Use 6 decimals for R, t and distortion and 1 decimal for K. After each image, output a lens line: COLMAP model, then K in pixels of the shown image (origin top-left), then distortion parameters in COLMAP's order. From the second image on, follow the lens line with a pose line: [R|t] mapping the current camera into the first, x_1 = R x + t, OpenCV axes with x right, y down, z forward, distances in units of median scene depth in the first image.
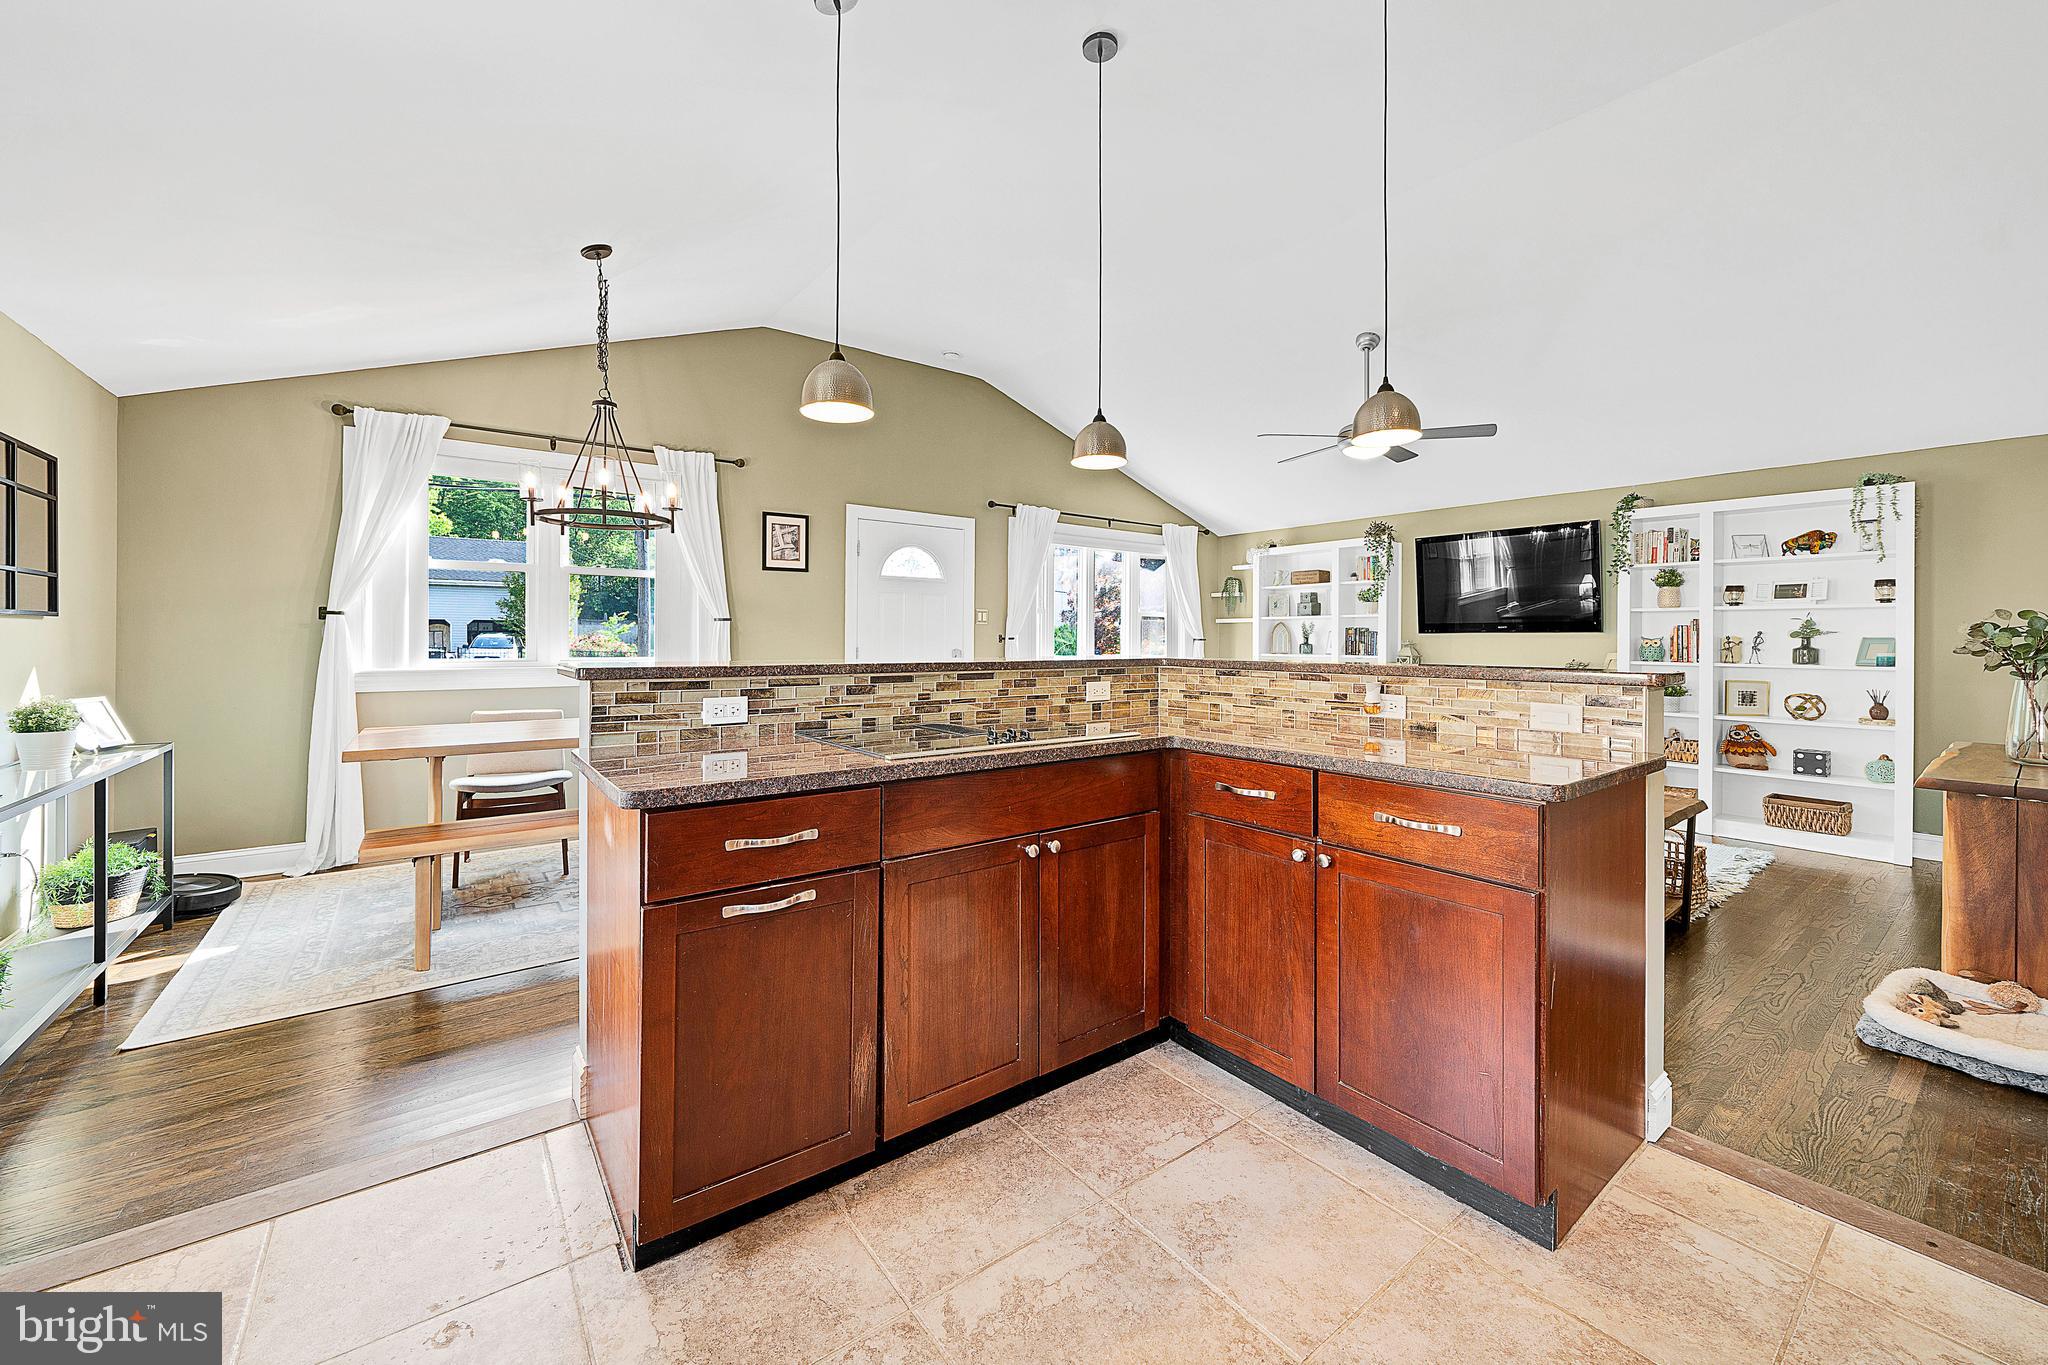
lens RADIAL K [[774.4, 0, 1027.5], [0, 774.4, 630.2], [0, 0, 1]] dist [-0.007497, 0.000001]
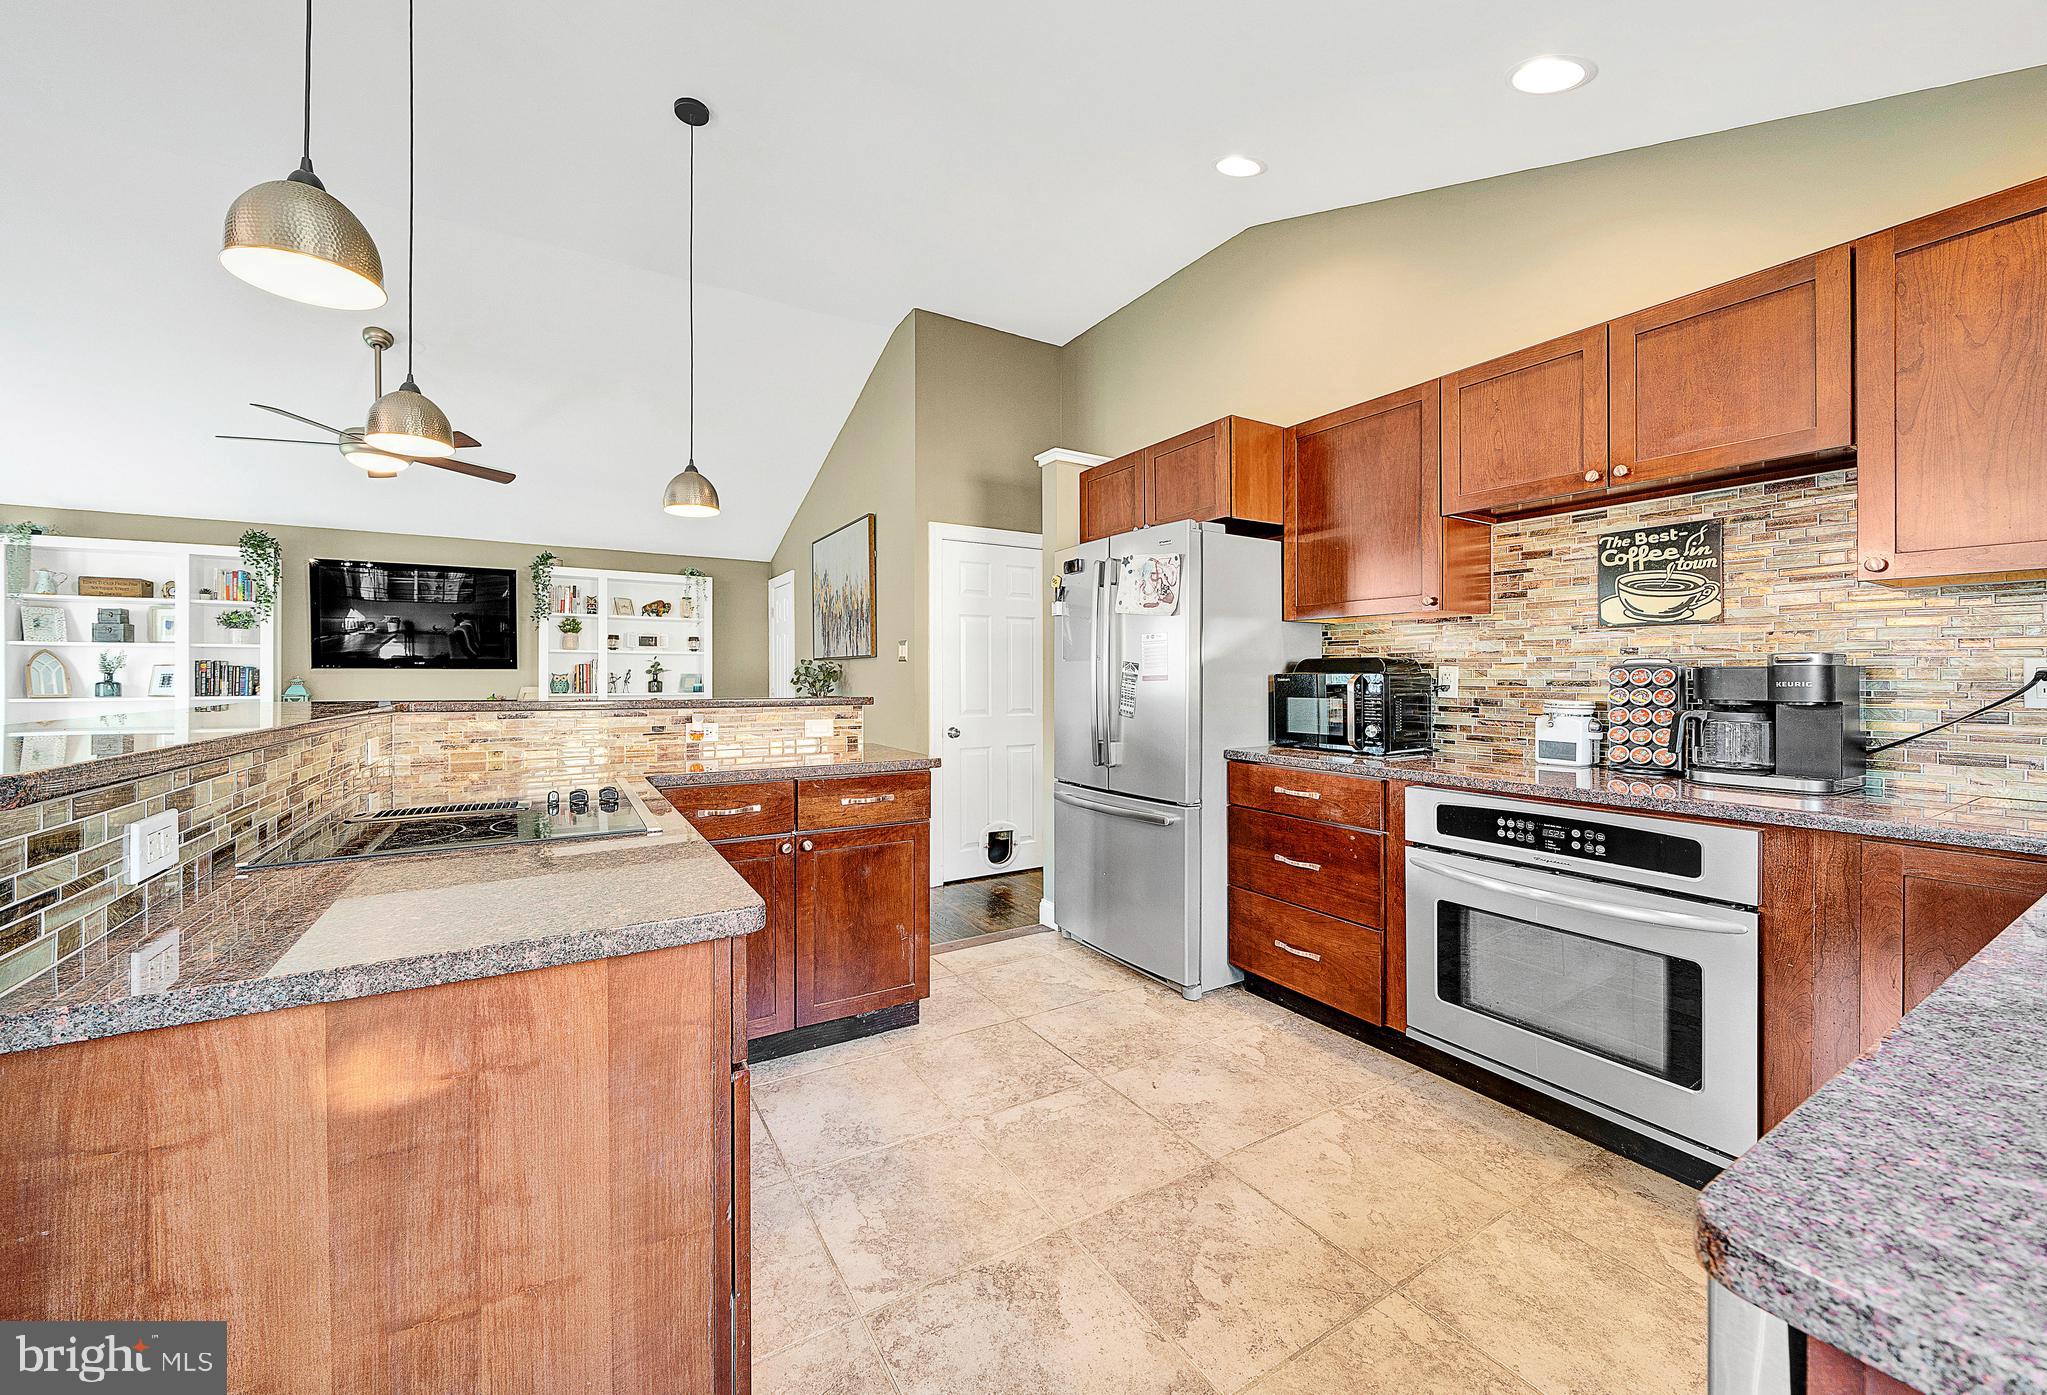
lens RADIAL K [[765.6, 0, 975.4], [0, 765.6, 677.2], [0, 0, 1]] dist [-0.006188, 0.000089]
pose [[0.128532, -0.005687, 0.991689, -0.307793], [-0.012096, 0.999900, 0.007302, -0.001548], [-0.991632, -0.012934, 0.128450, 0.191154]]
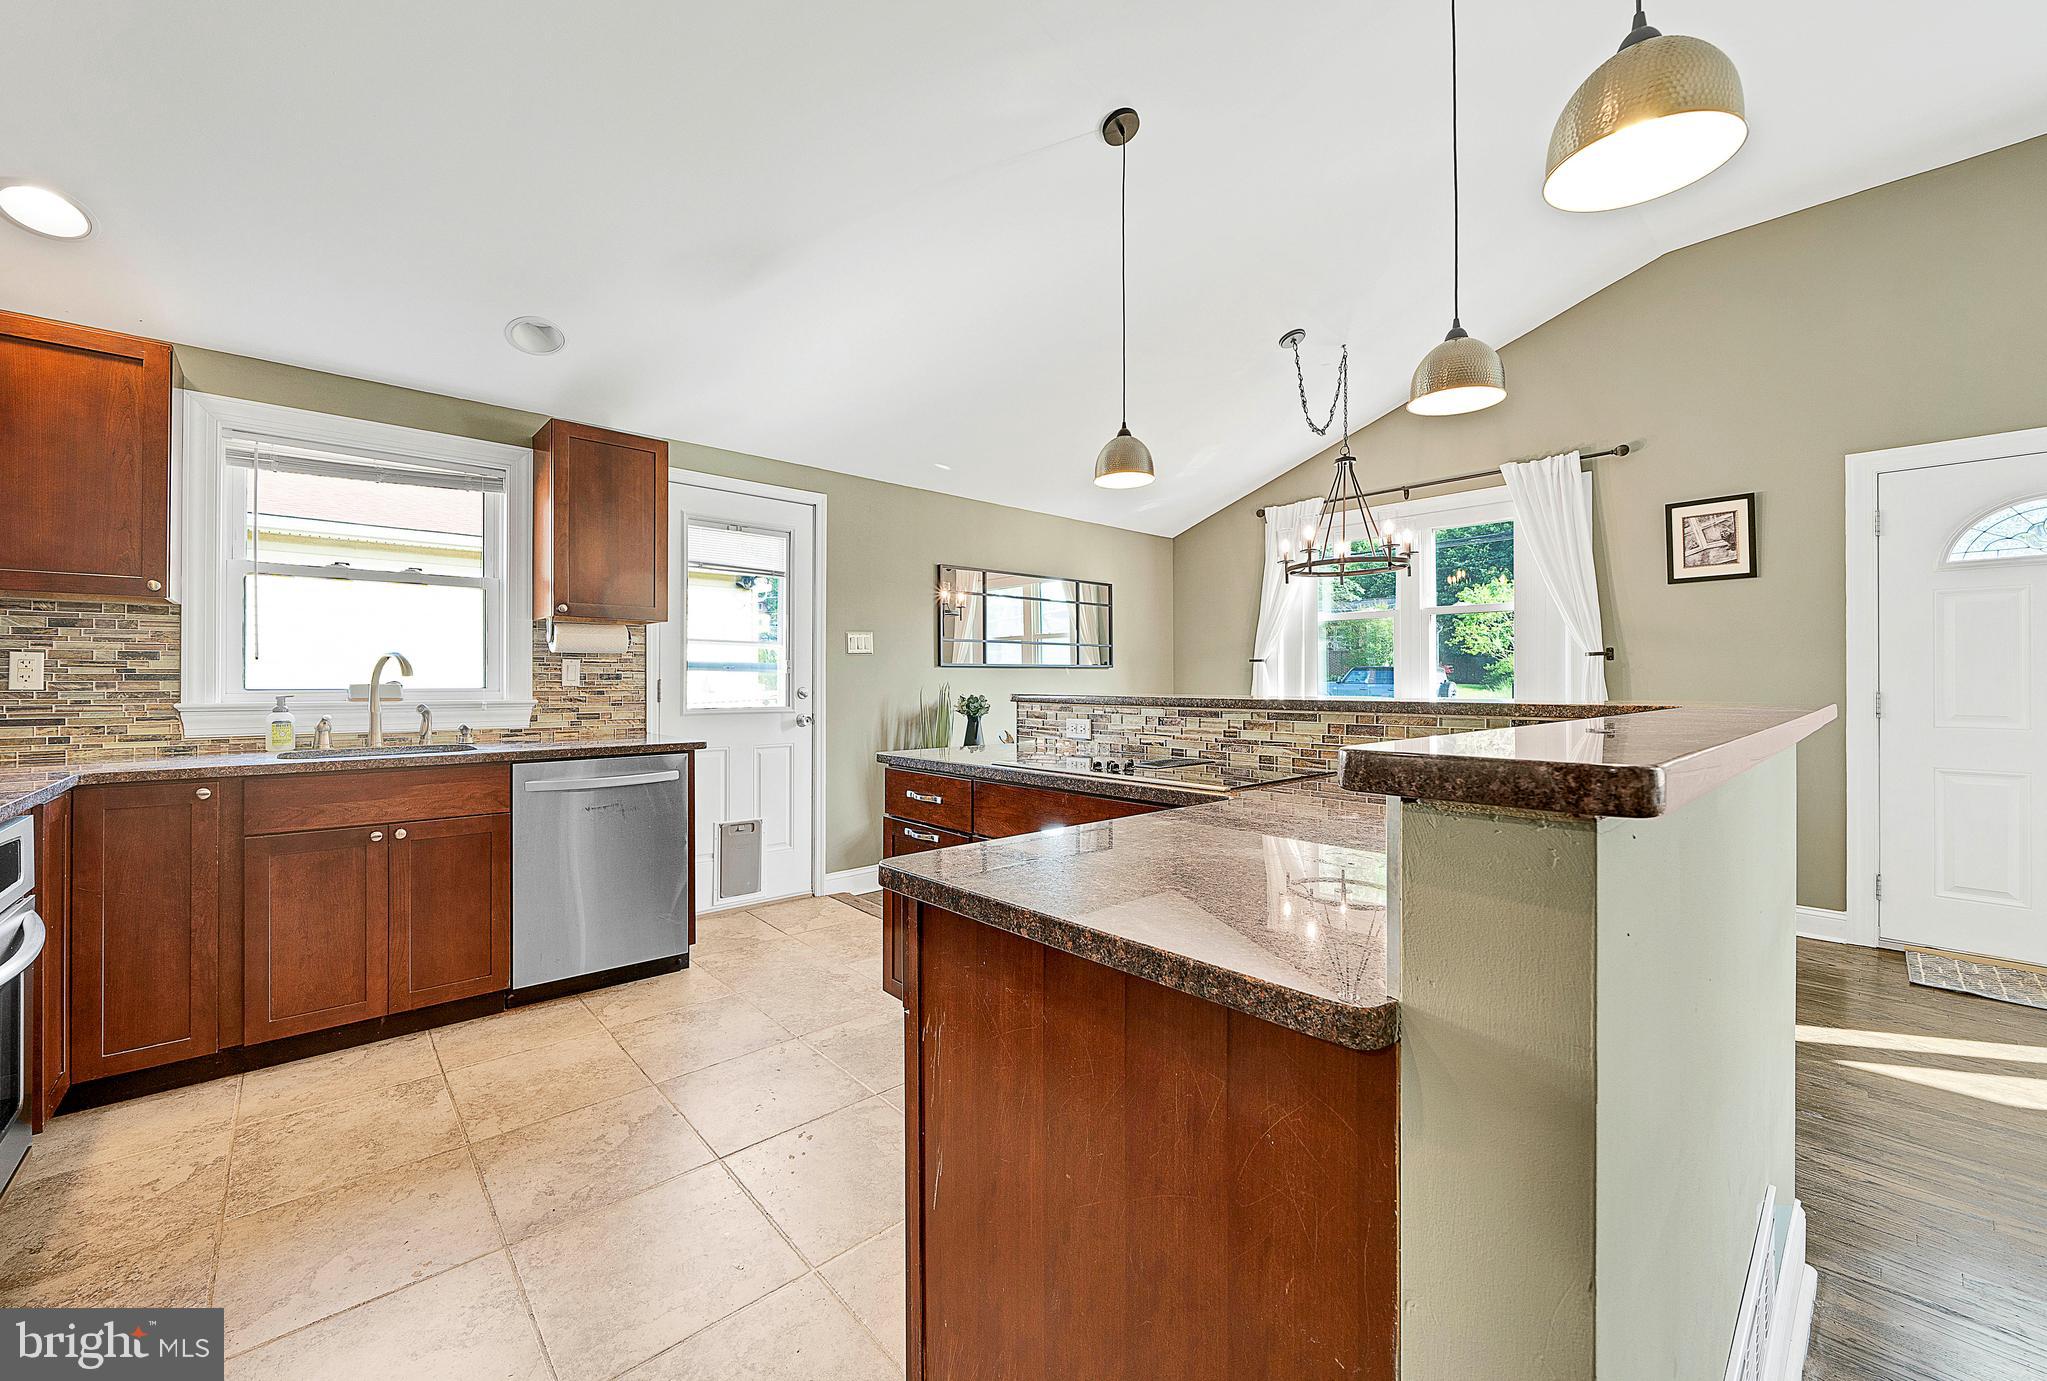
lens RADIAL K [[809.0, 0, 955.0], [0, 809.0, 673.7], [0, 0, 1]] dist [-0.002234, -0.000944]
pose [[0.056902, -0.011871, -0.998309, 0.394171], [0.011731, 0.999868, -0.011221, 0.008654], [0.998311, -0.011073, 0.057034, 0.282271]]
